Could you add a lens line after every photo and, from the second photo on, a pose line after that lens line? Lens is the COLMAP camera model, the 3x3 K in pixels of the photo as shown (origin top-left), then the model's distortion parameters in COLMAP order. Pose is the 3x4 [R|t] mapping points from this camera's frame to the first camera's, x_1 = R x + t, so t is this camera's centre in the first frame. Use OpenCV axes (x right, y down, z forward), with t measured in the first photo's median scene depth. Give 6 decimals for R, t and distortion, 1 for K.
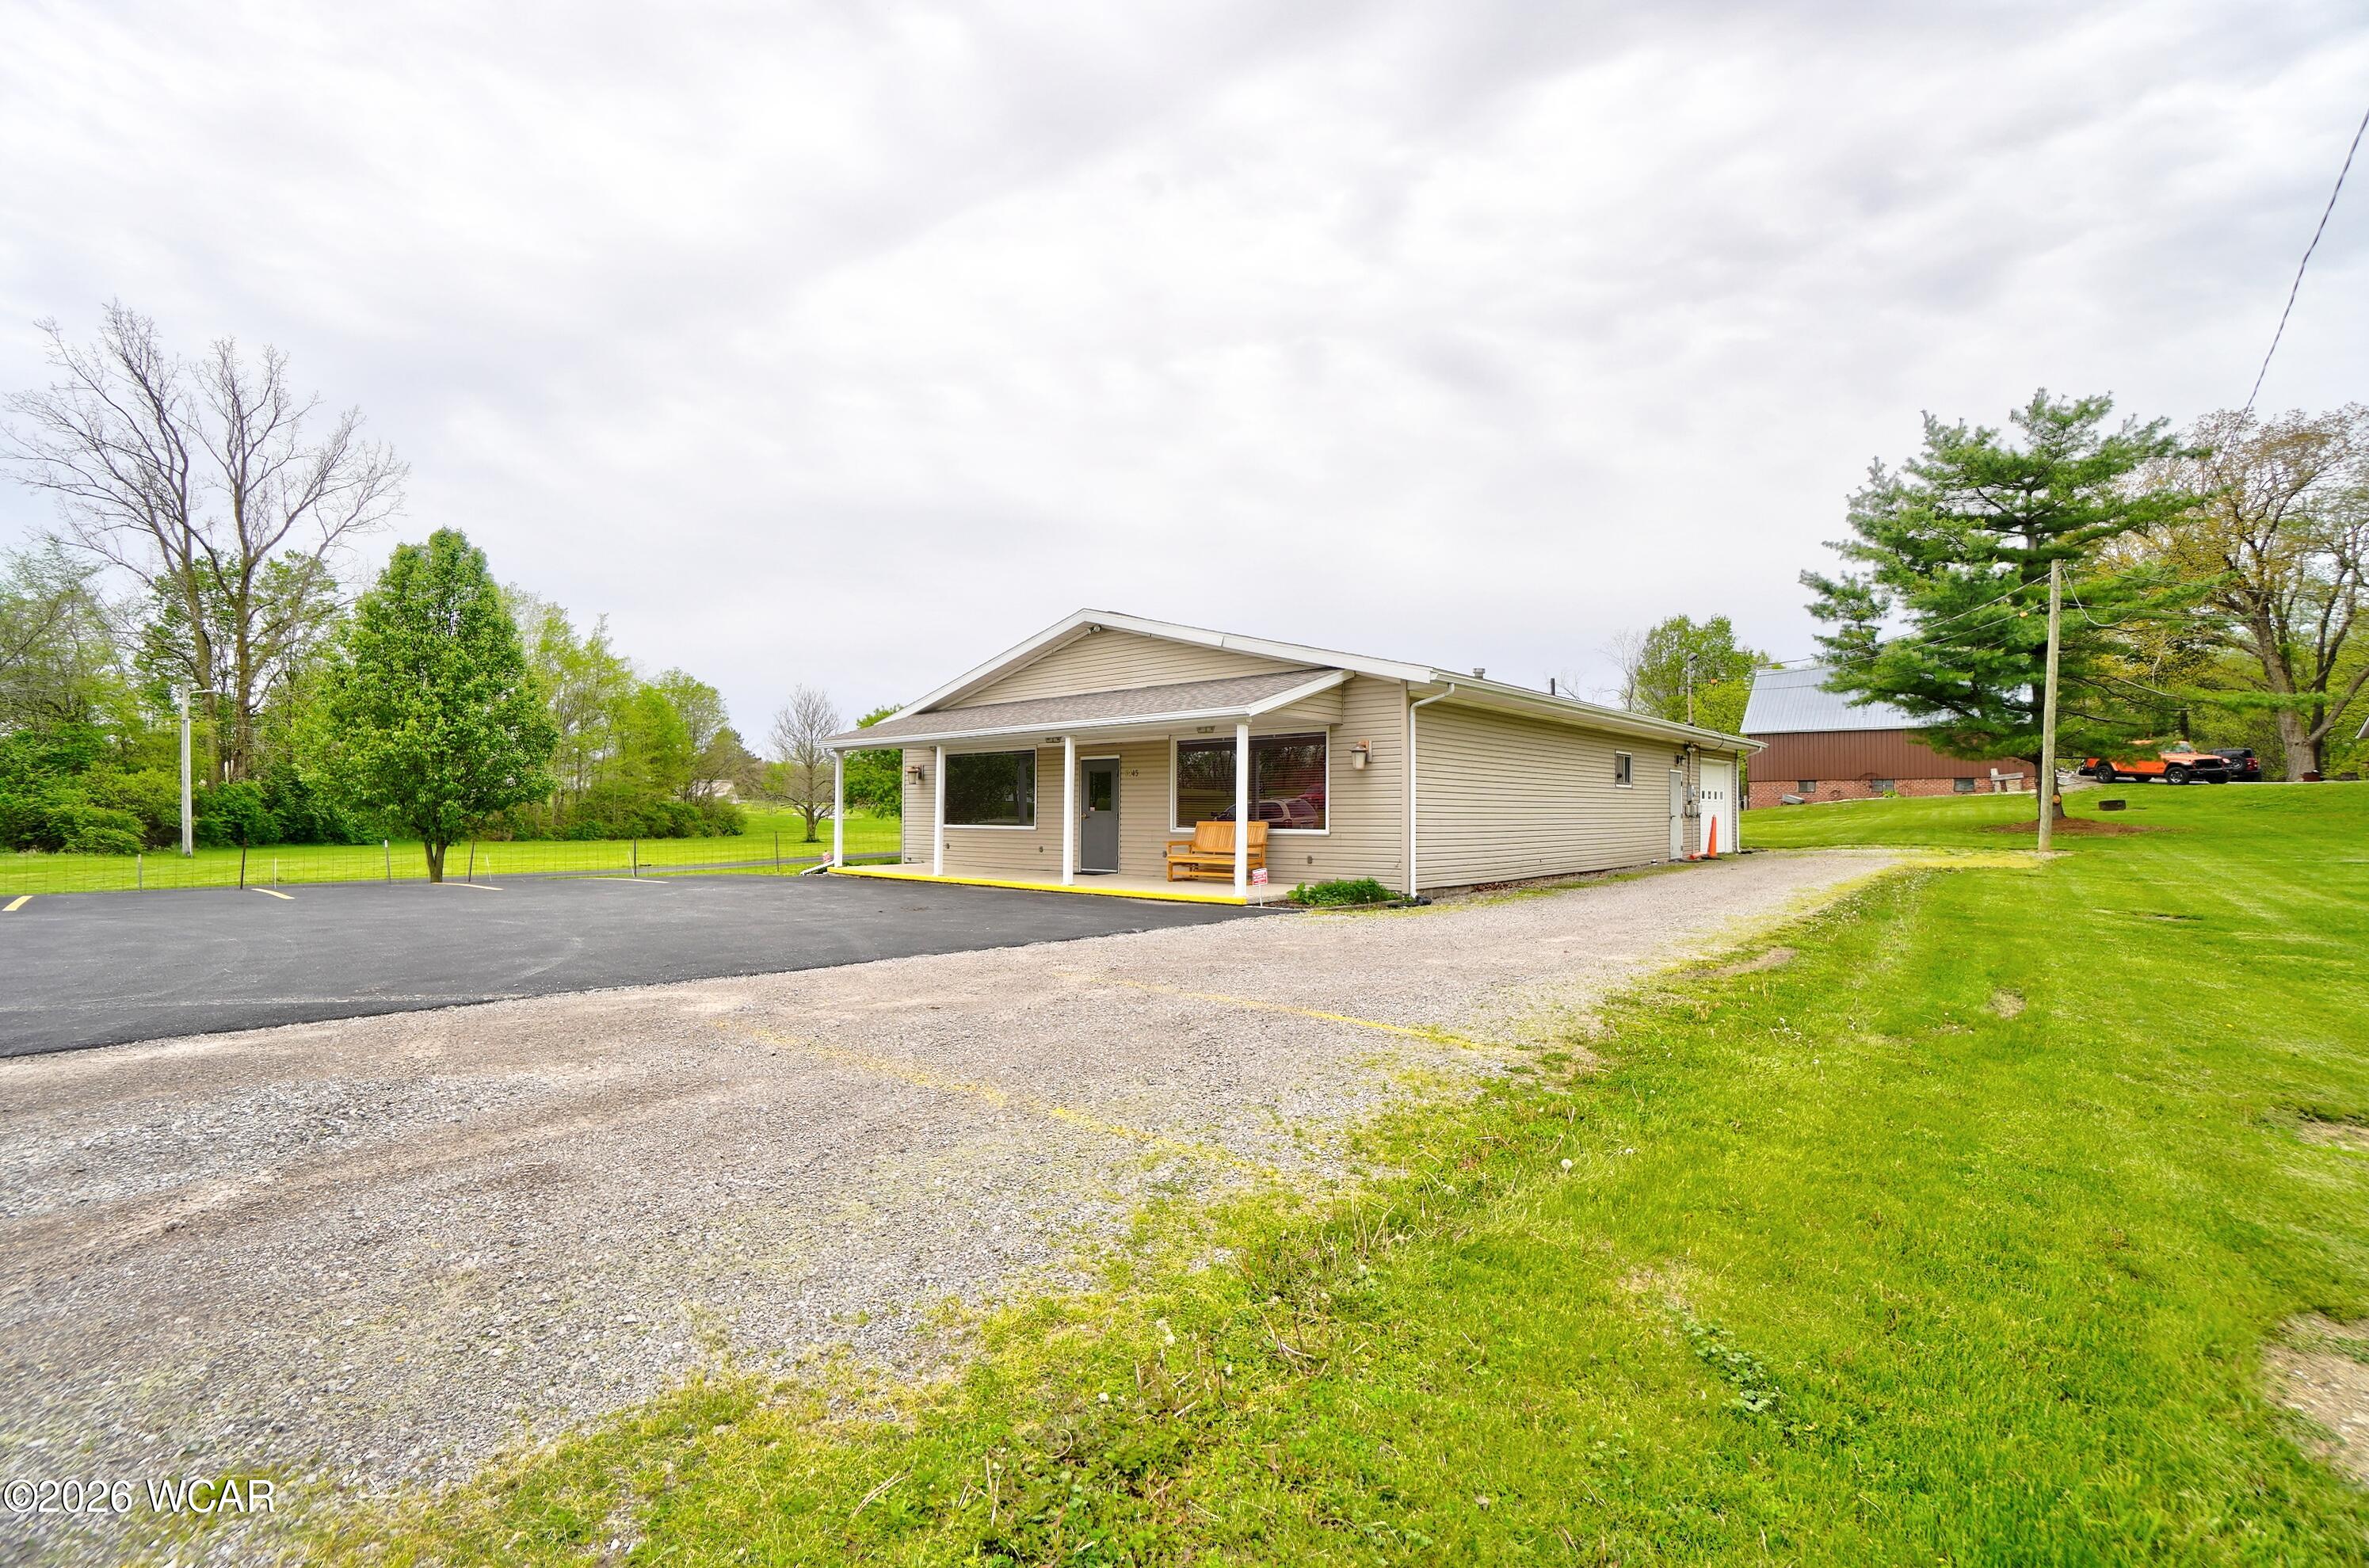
lens RADIAL K [[1038.3, 0, 1167.5], [0, 1038.3, 795.4], [0, 0, 1]] dist [-0.050165, 0.015775]
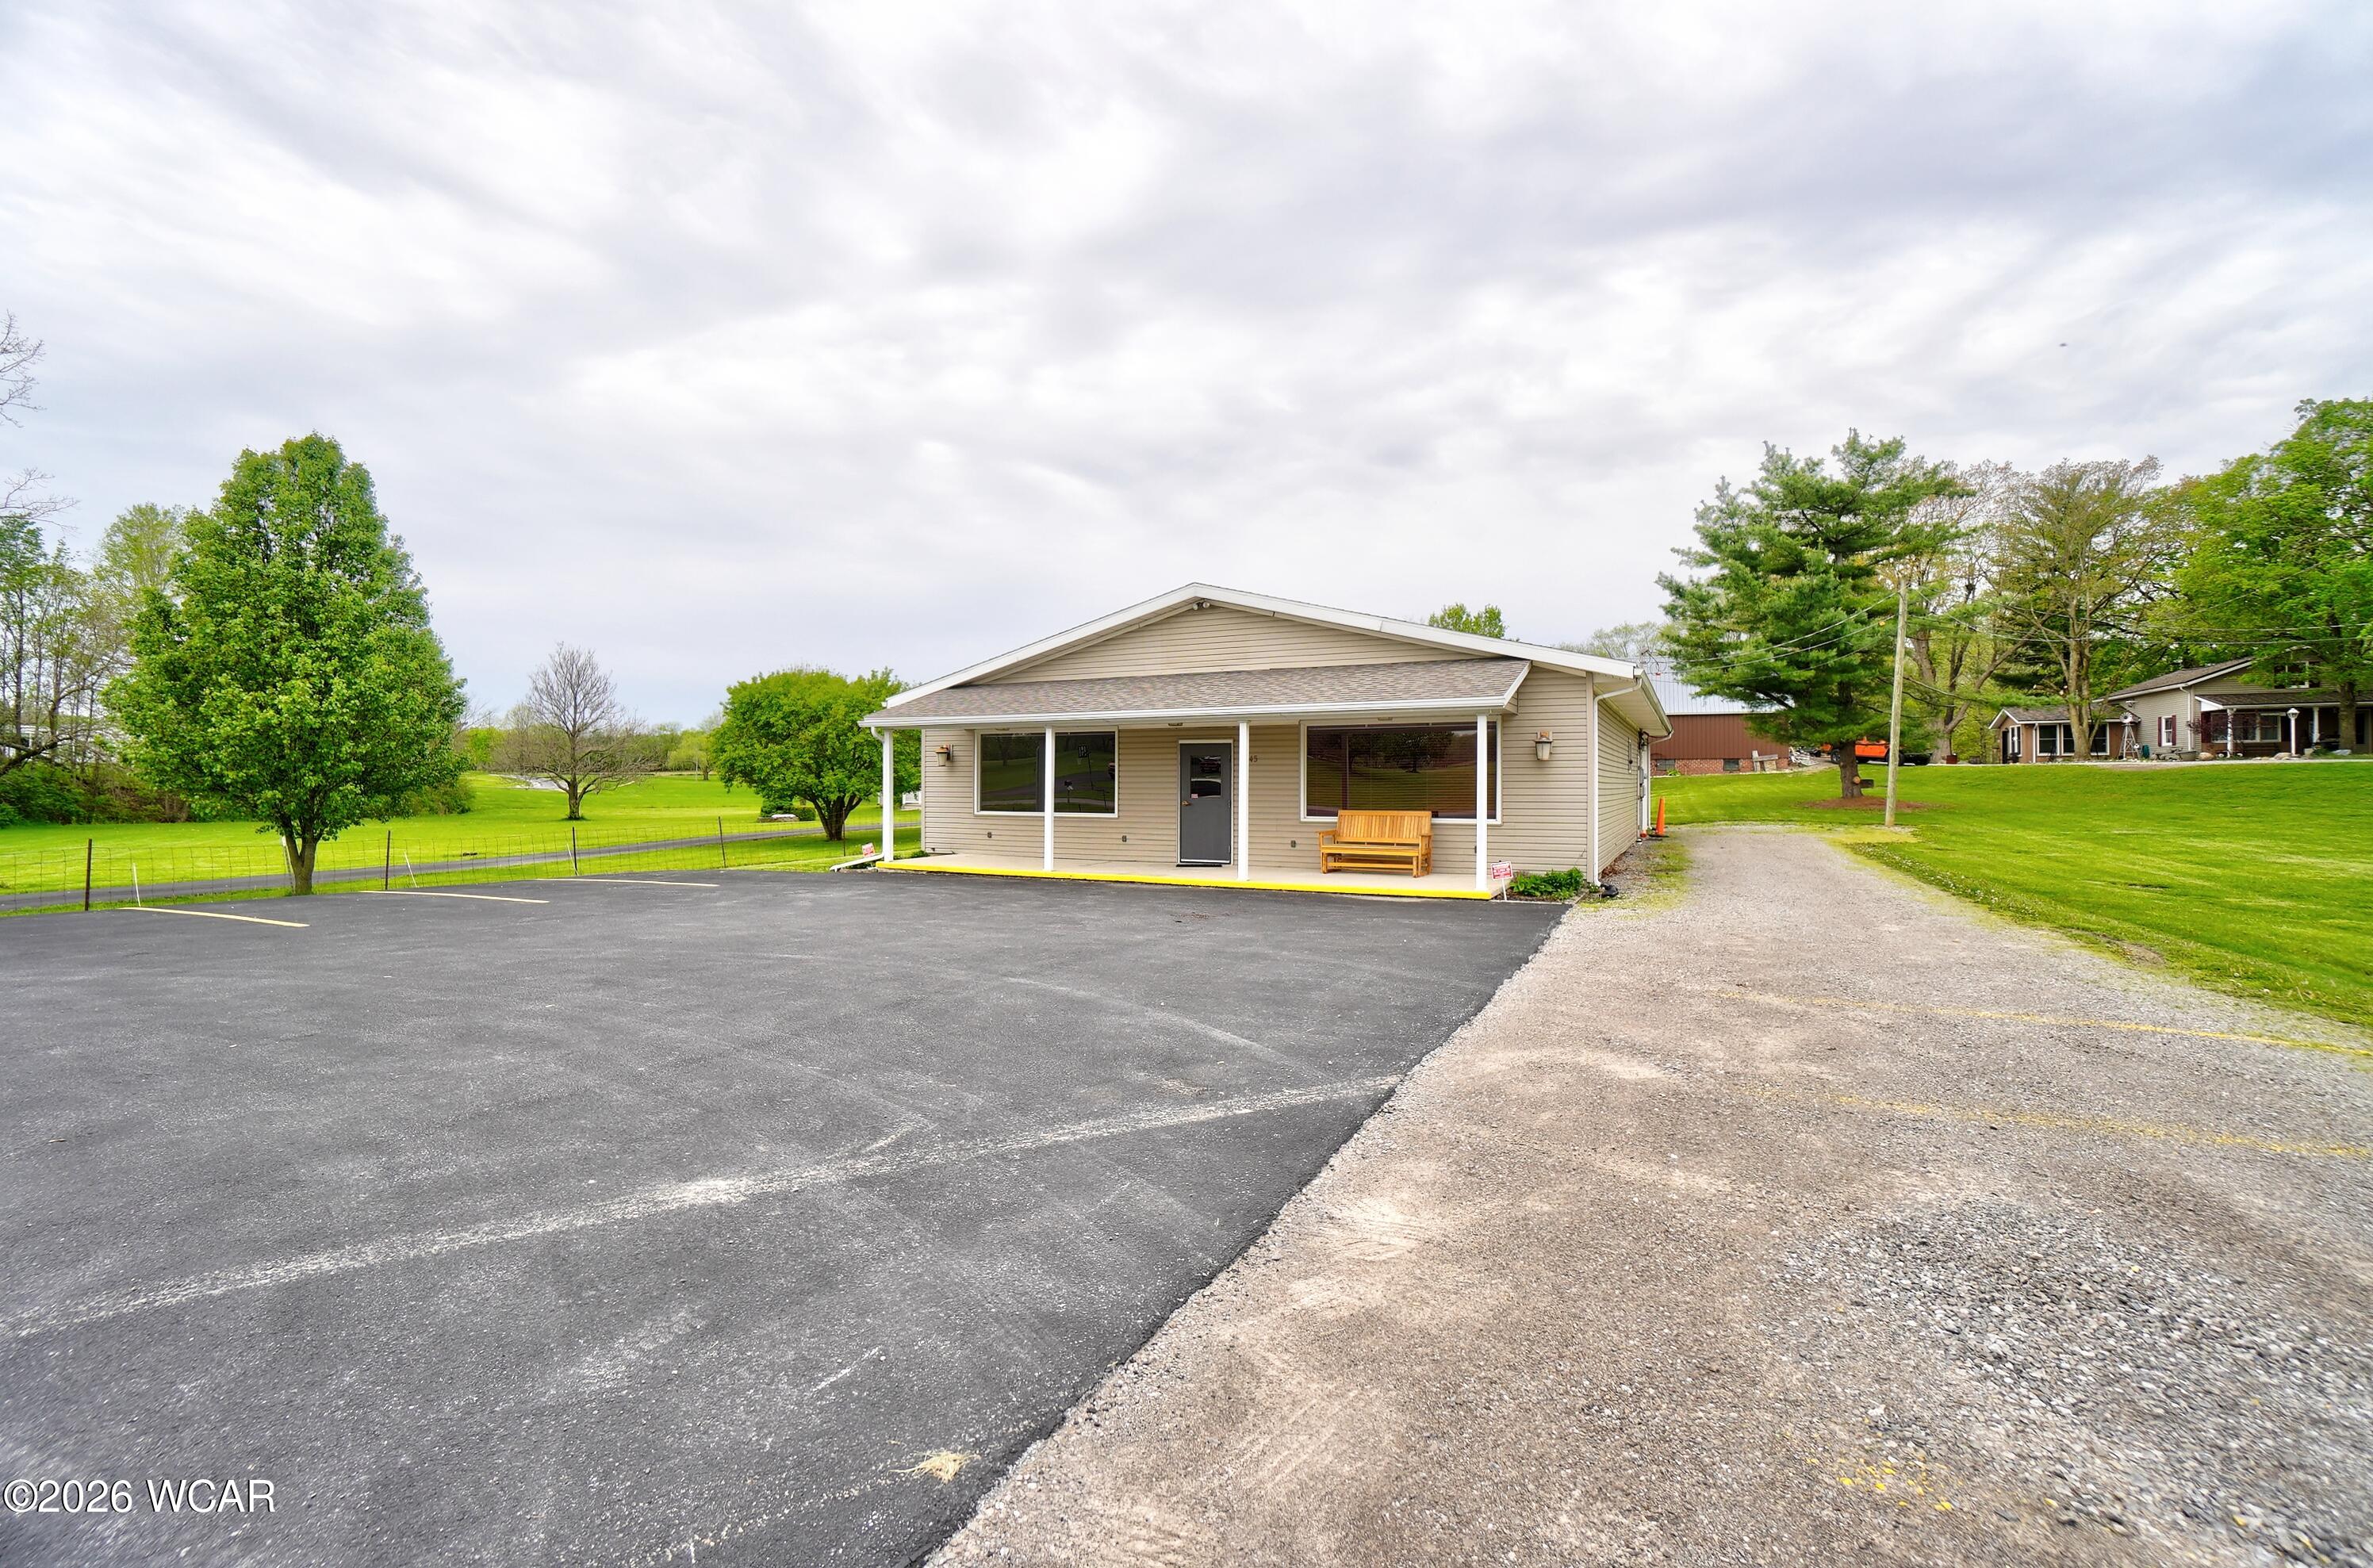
lens RADIAL K [[1040.1, 0, 1156.2], [0, 1040.1, 782.0], [0, 0, 1]] dist [-0.050165, 0.015775]
pose [[0.967365, 0.000712, 0.253385, -0.213518], [-0.004606, 0.999880, 0.014774, -0.008258], [-0.253344, -0.015459, 0.967253, 0.060687]]
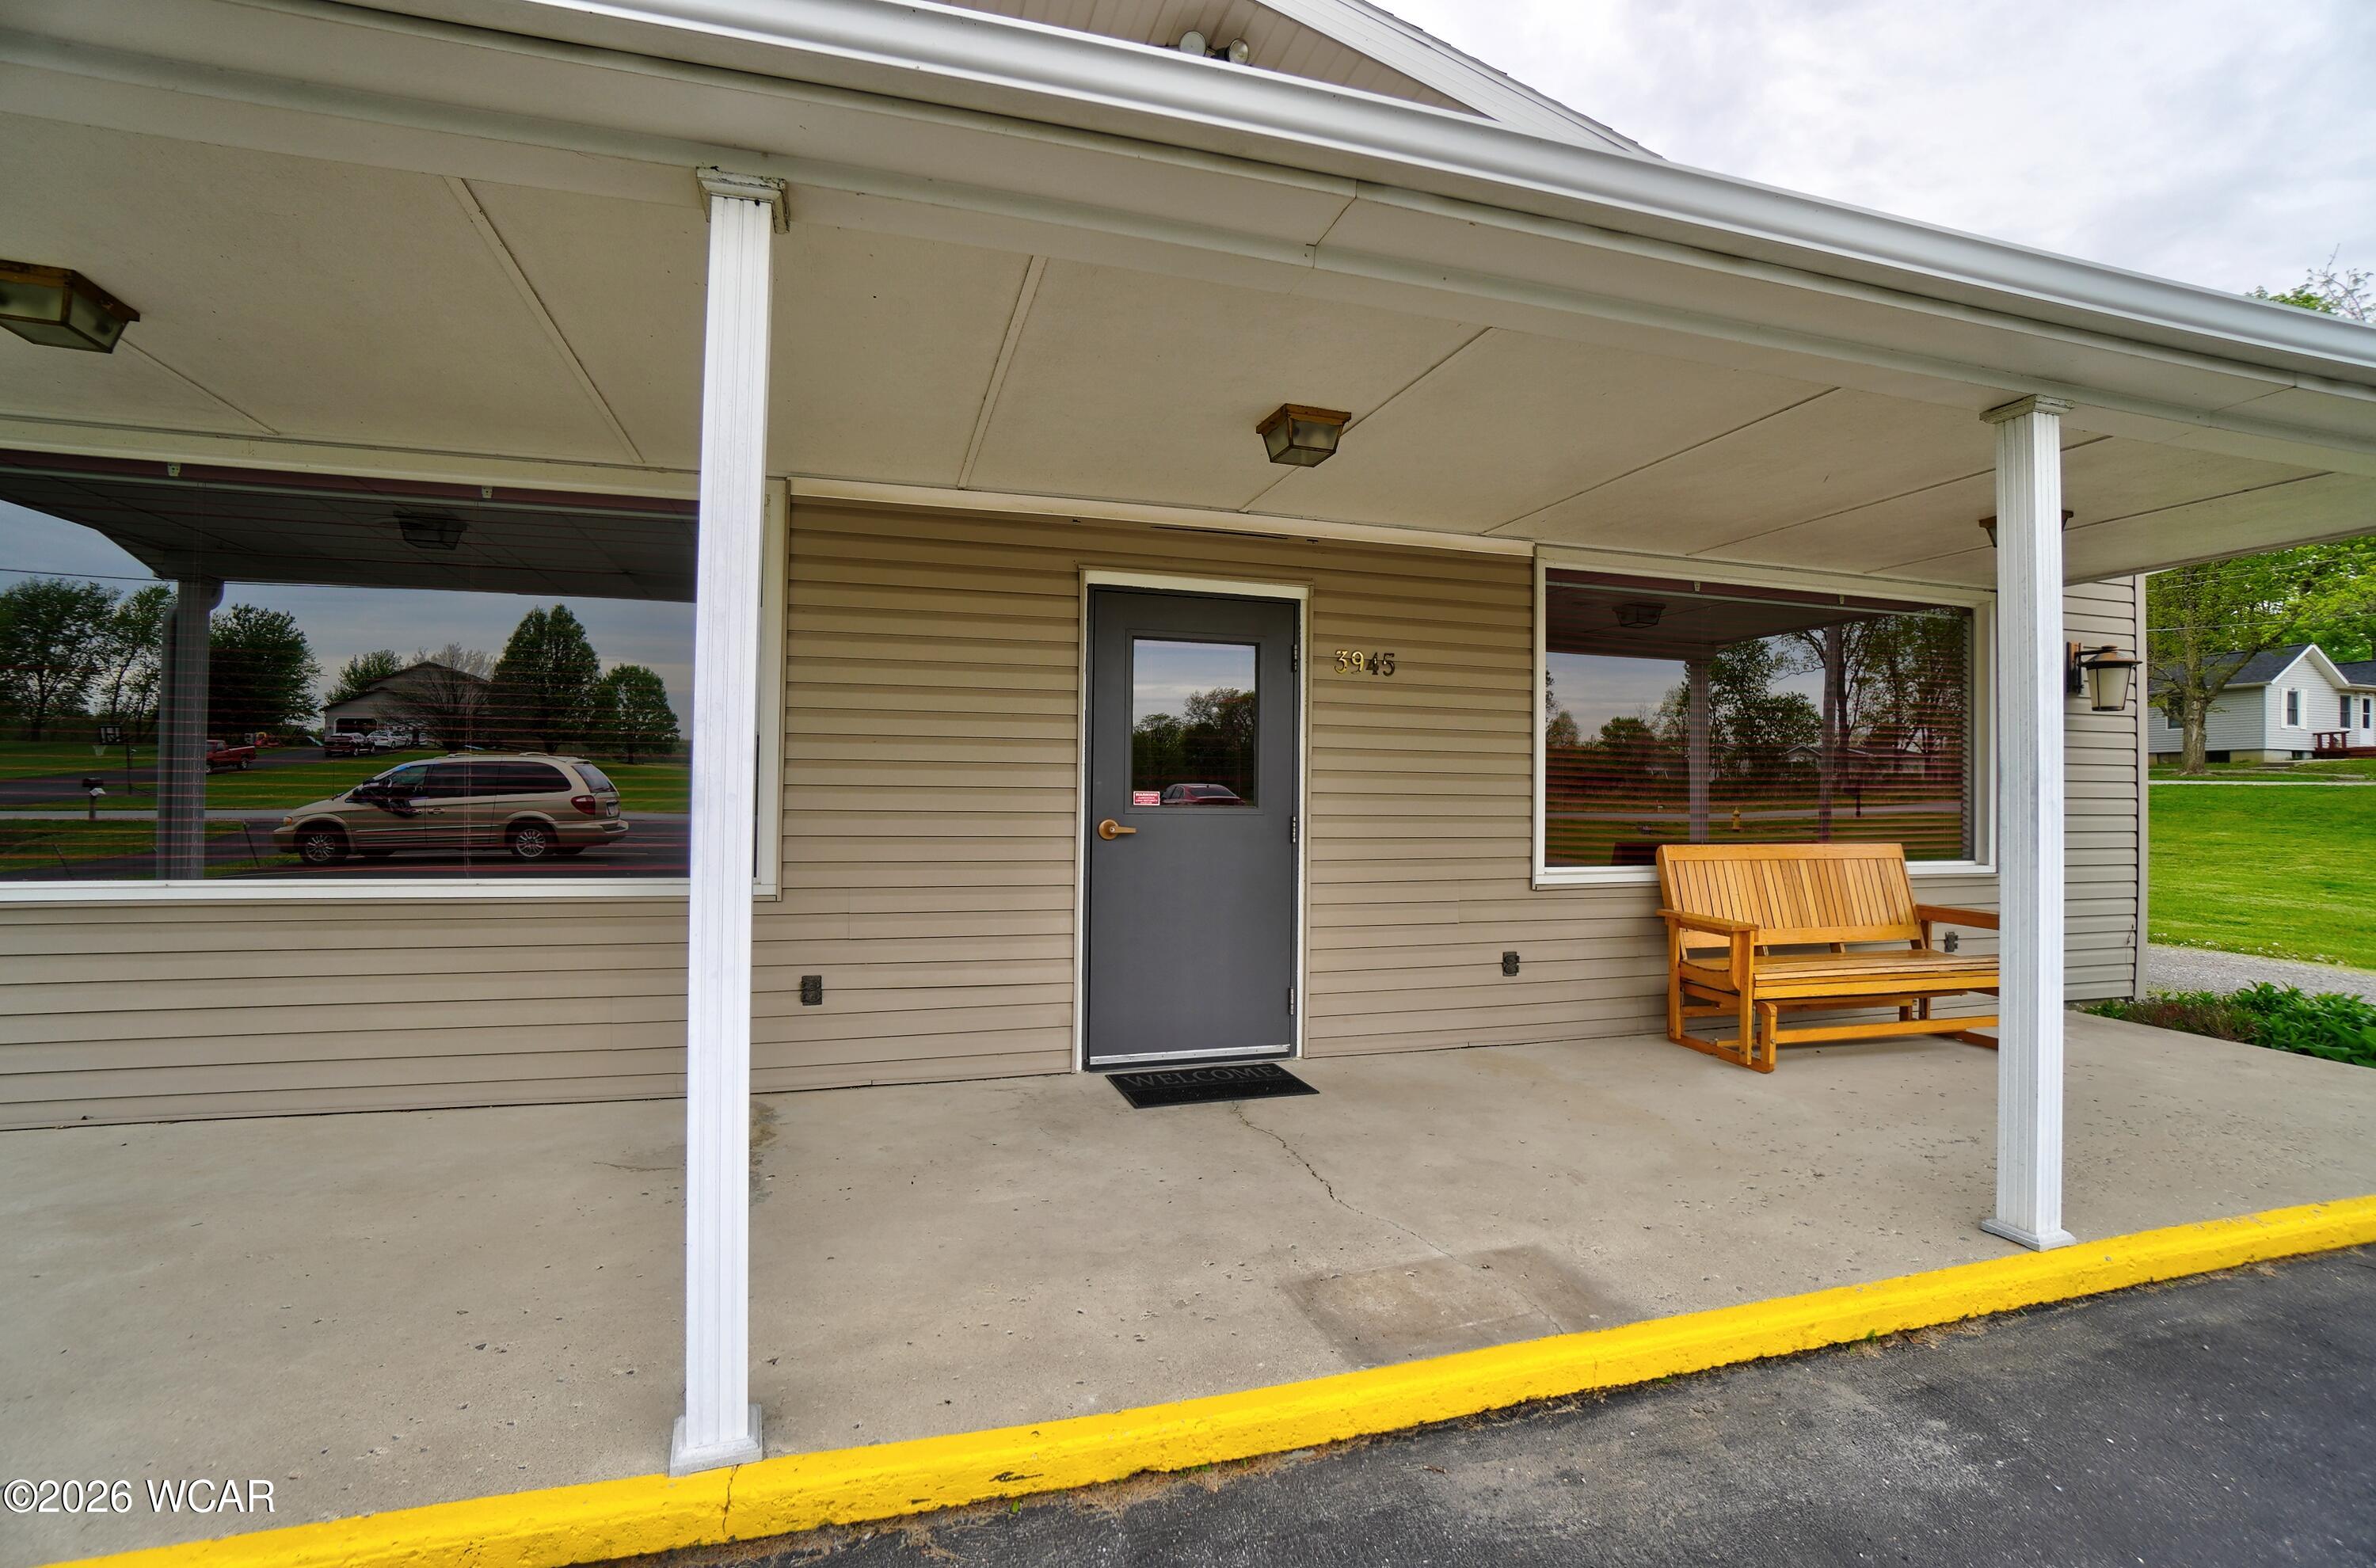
lens RADIAL K [[1041.3, 0, 1161.5], [0, 1041.3, 774.3], [0, 0, 1]] dist [-0.050165, 0.015775]
pose [[0.527529, 0.020560, 0.849288, -0.168197], [-0.023775, 0.999673, -0.009433, 0.006055], [-0.849204, -0.015216, 0.527845, 0.541082]]
